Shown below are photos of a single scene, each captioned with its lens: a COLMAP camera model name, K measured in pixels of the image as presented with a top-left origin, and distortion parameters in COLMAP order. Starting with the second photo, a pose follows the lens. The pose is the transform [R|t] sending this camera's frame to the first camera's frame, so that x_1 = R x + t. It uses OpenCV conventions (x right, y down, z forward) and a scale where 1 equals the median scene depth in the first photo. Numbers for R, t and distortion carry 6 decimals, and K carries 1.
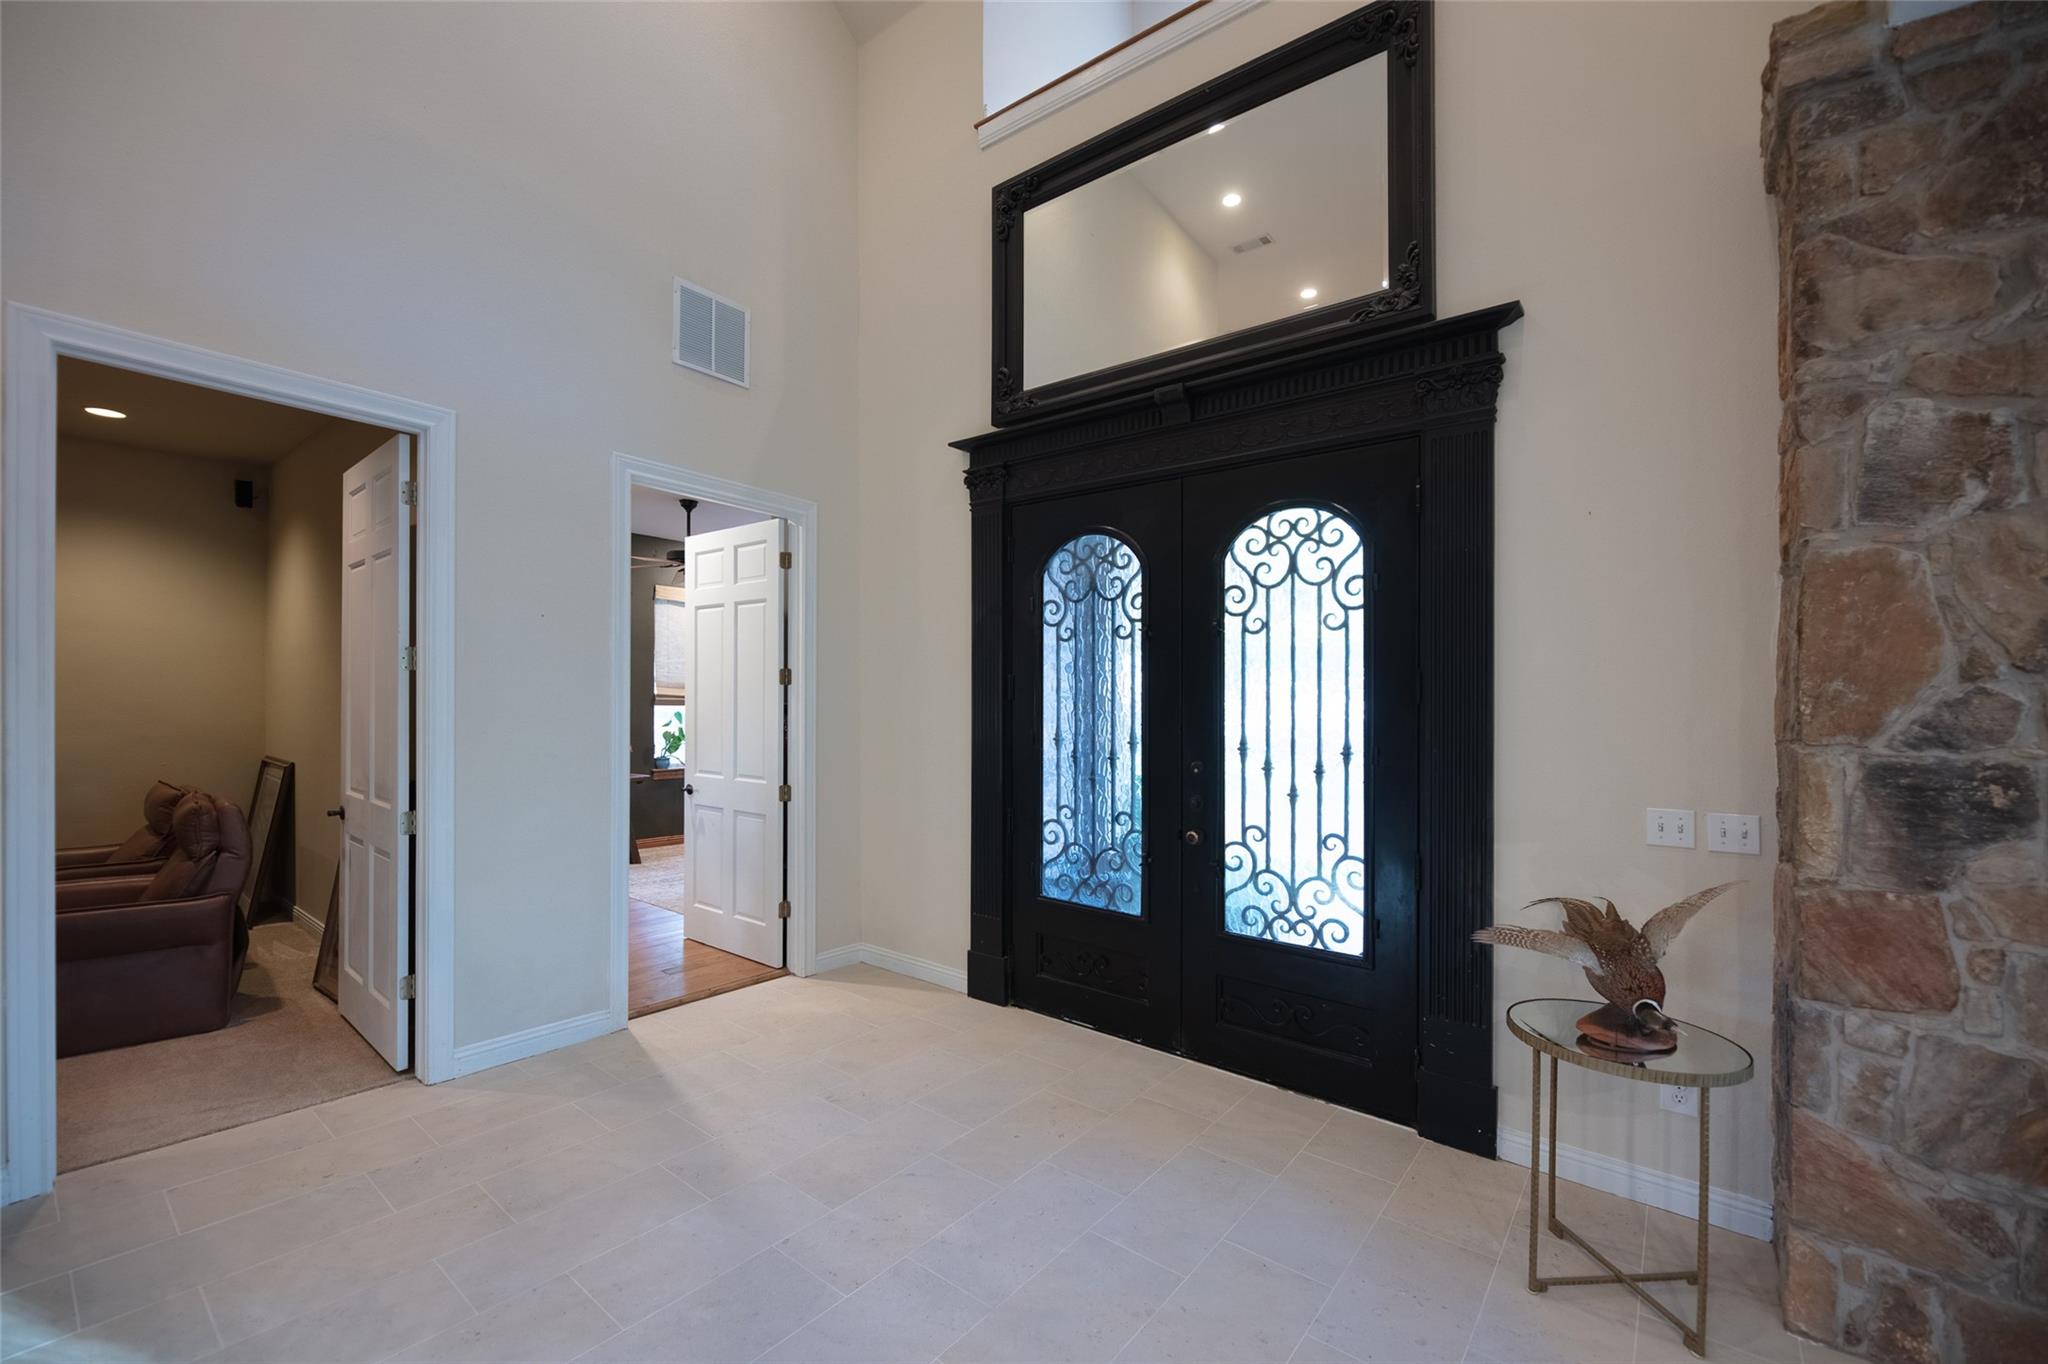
lens RADIAL K [[814.6, 0, 1042.6], [0, 814.6, 708.6], [0, 0, 1]] dist [-0.005095, -0.002505]
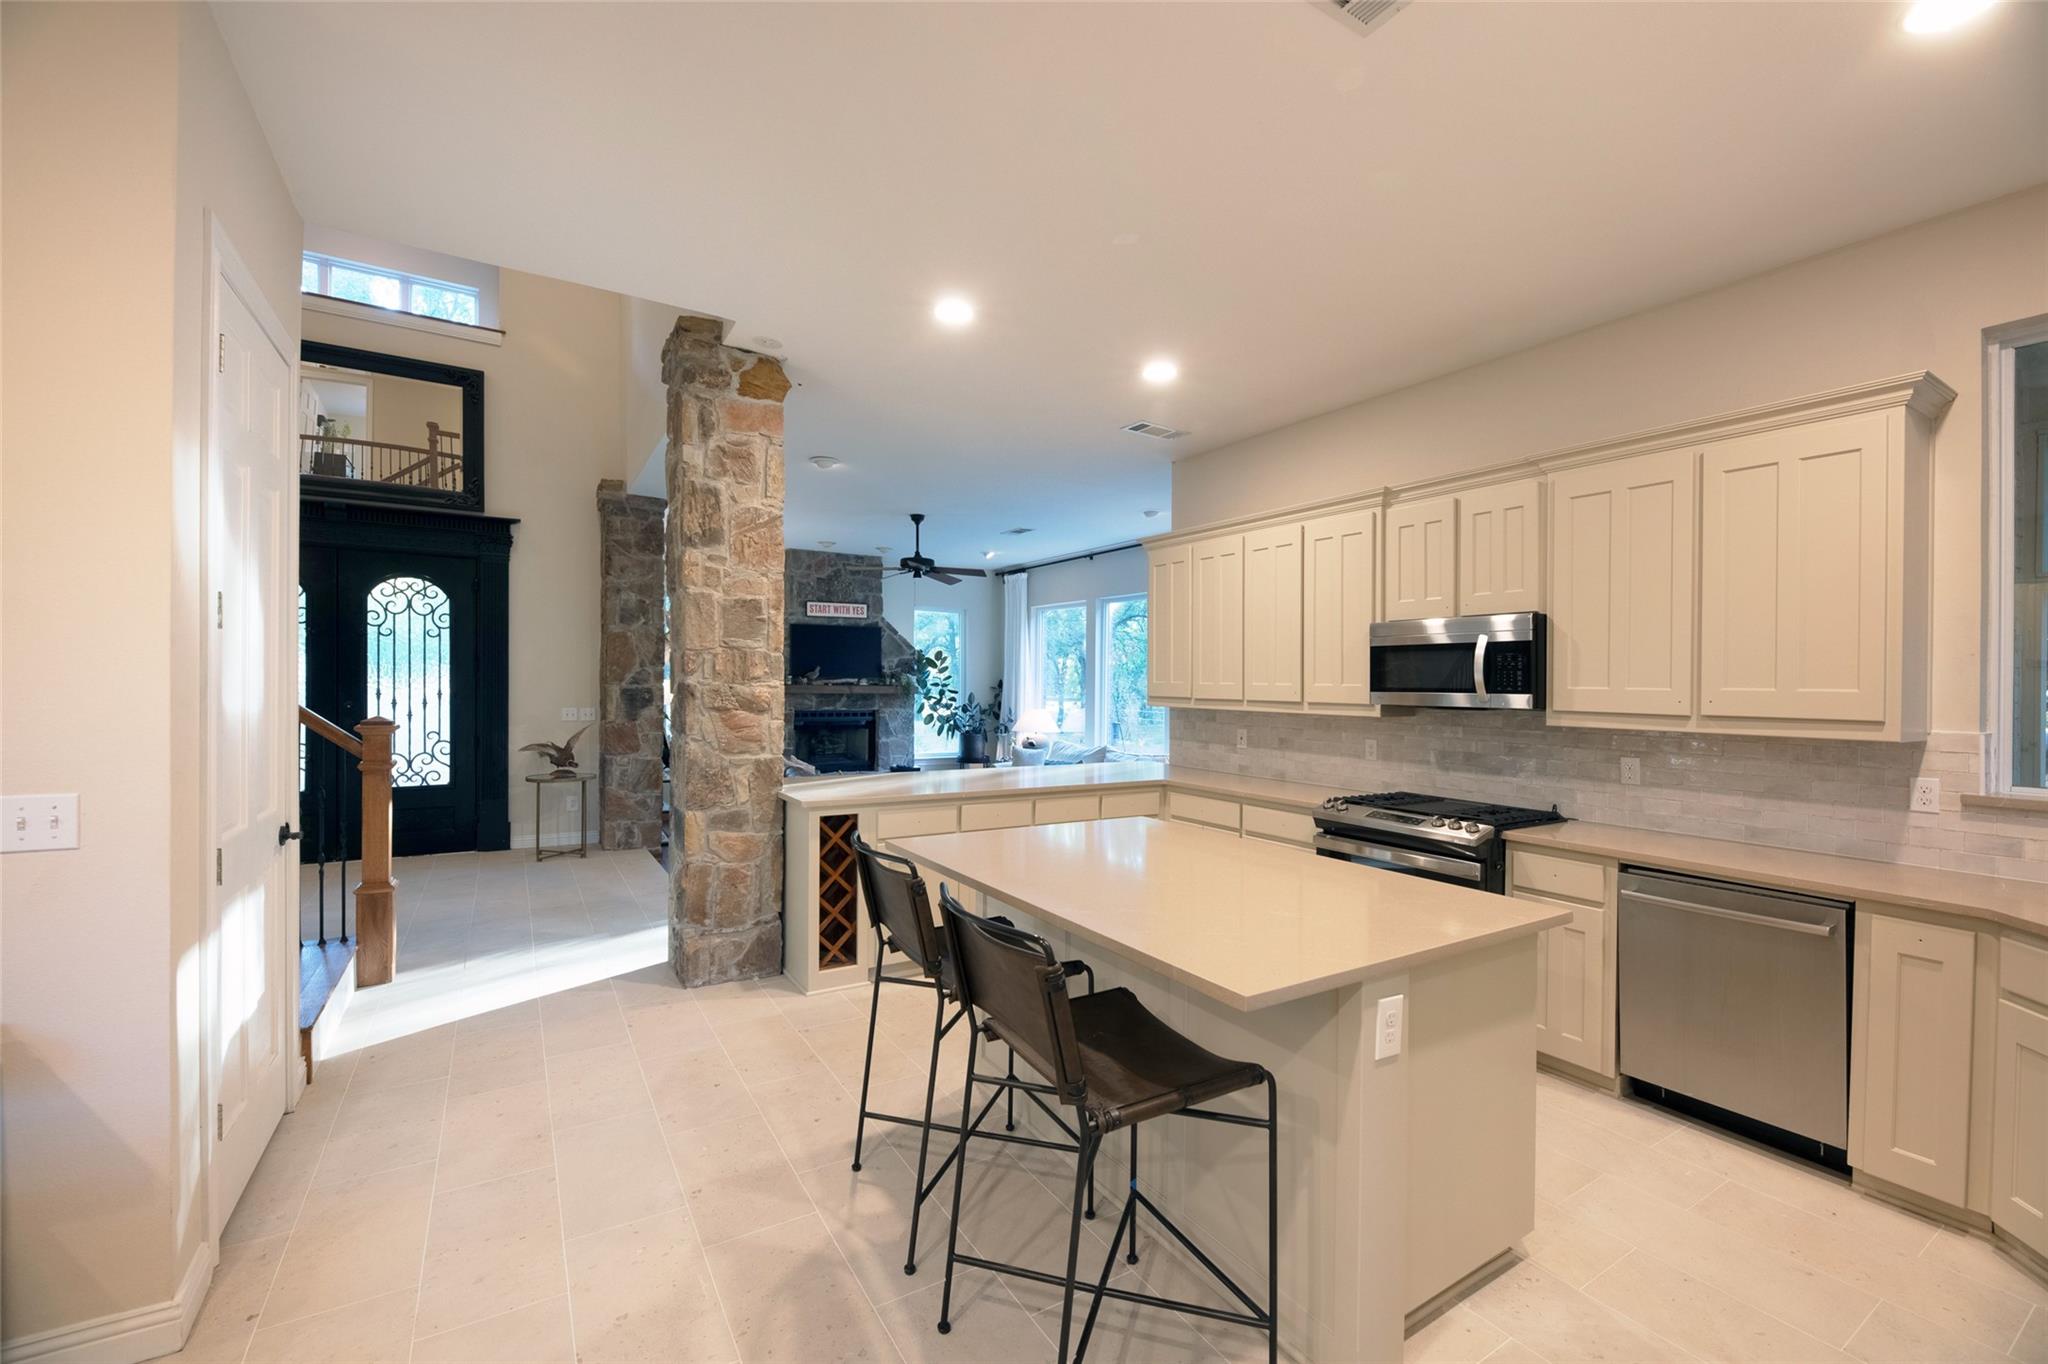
lens RADIAL K [[814.6, 0, 968.0], [0, 814.6, 682.9], [0, 0, 1]] dist [-0.005095, -0.002505]
pose [[0.369246, -0.001592, 0.929330, -1.164267], [0.000767, 0.999999, 0.001409, 0.023457], [-0.929331, 0.000193, 0.369247, -1.161265]]
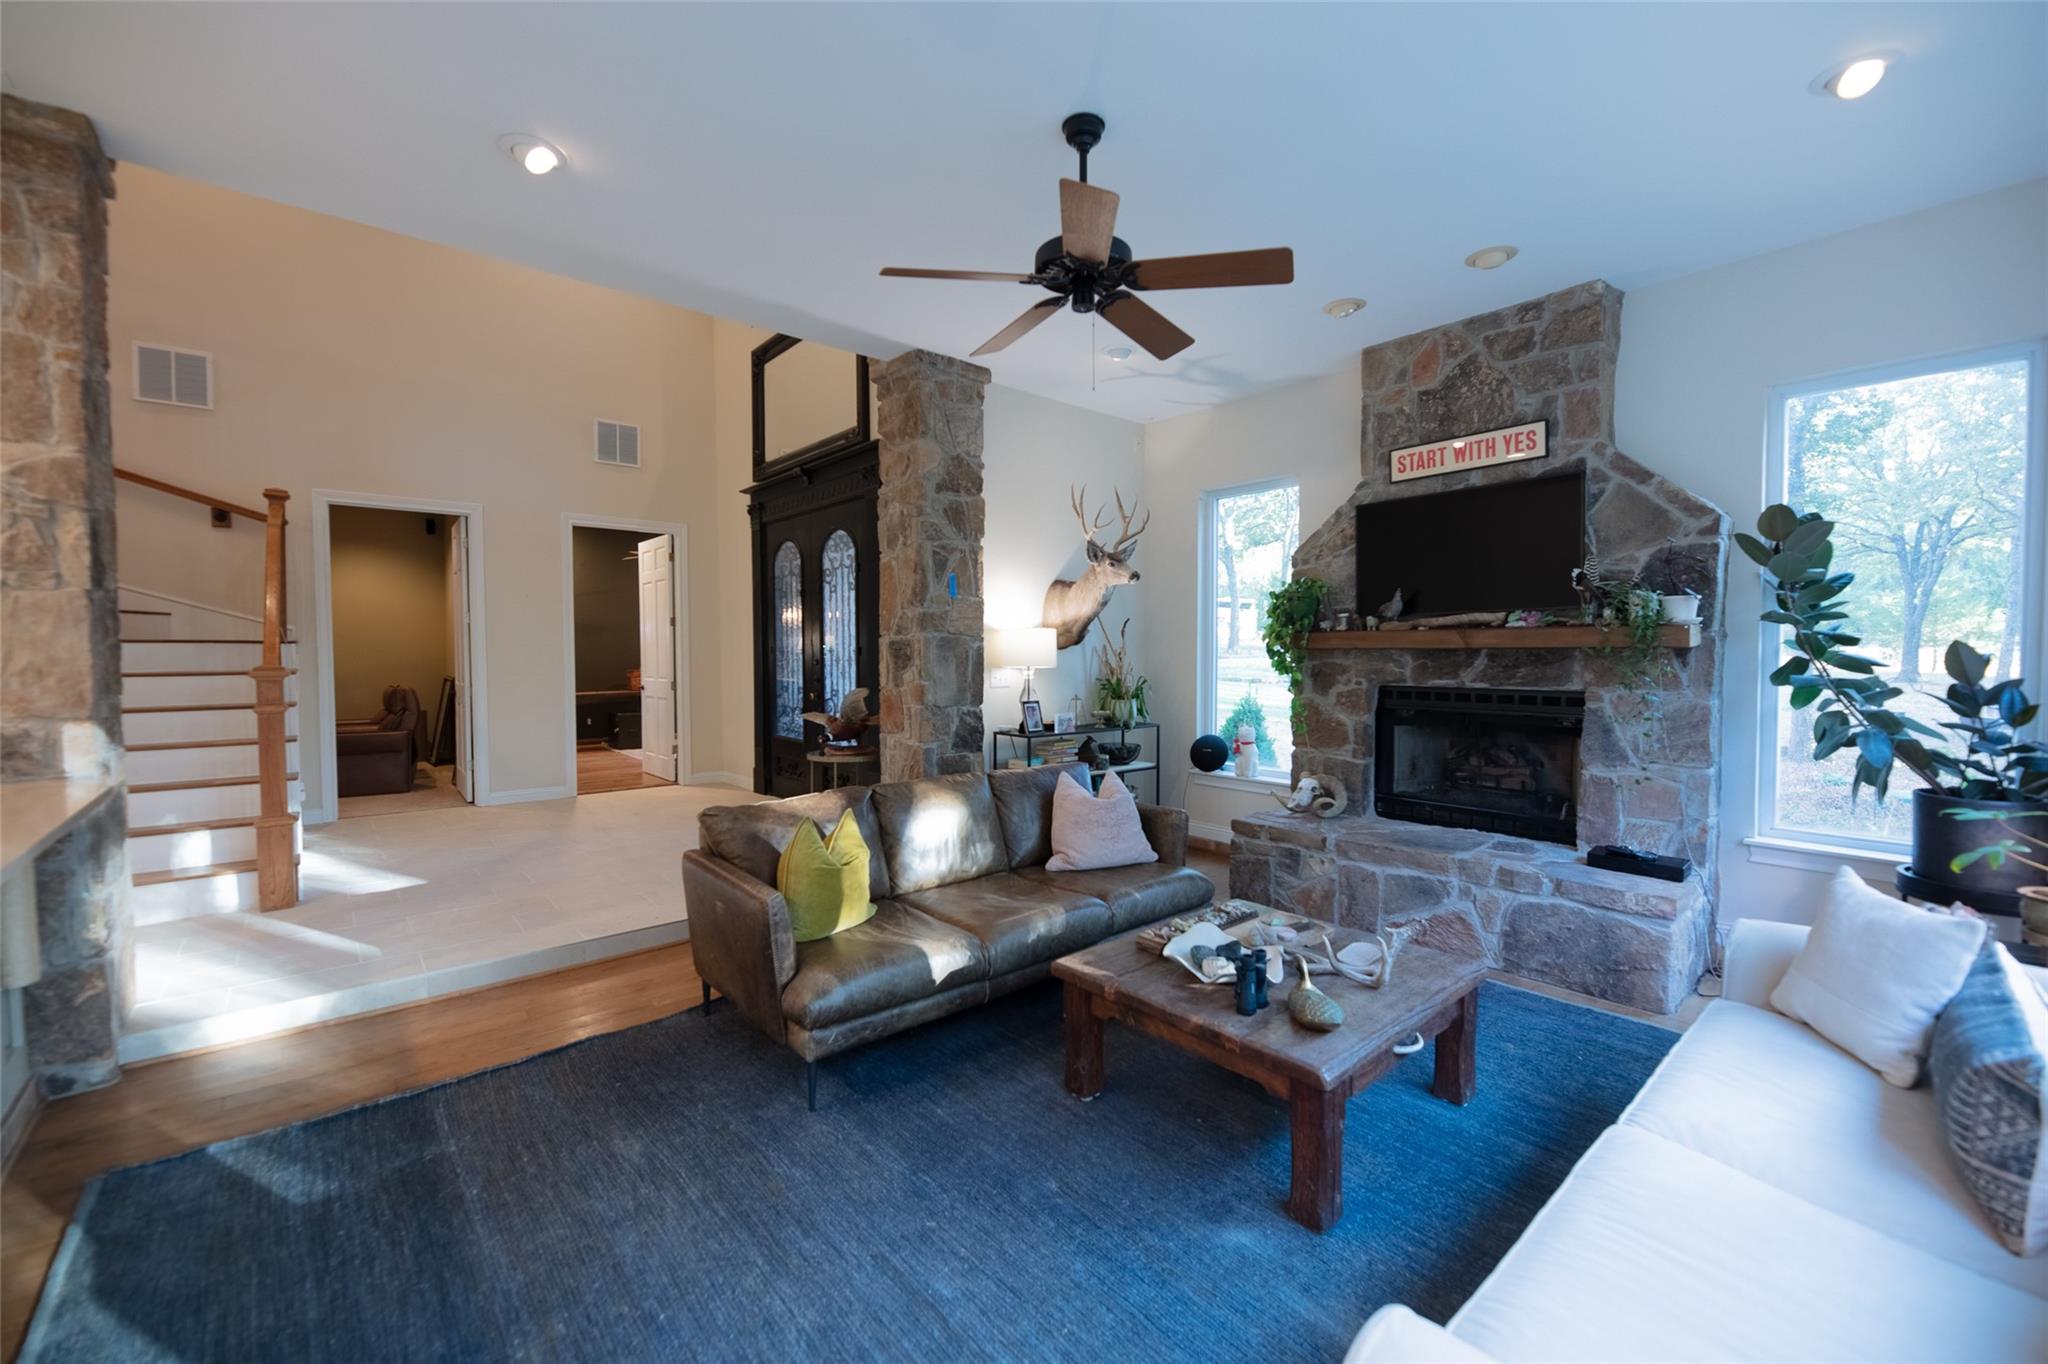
lens RADIAL K [[814.6, 0, 1088.8], [0, 814.6, 682.8], [0, 0, 1]] dist [-0.005095, -0.002505]
pose [[0.986975, -0.004614, -0.160808, 1.306303], [0.009289, 0.999555, 0.028331, 0.084374], [0.160605, -0.029456, 0.986579, -0.956766]]
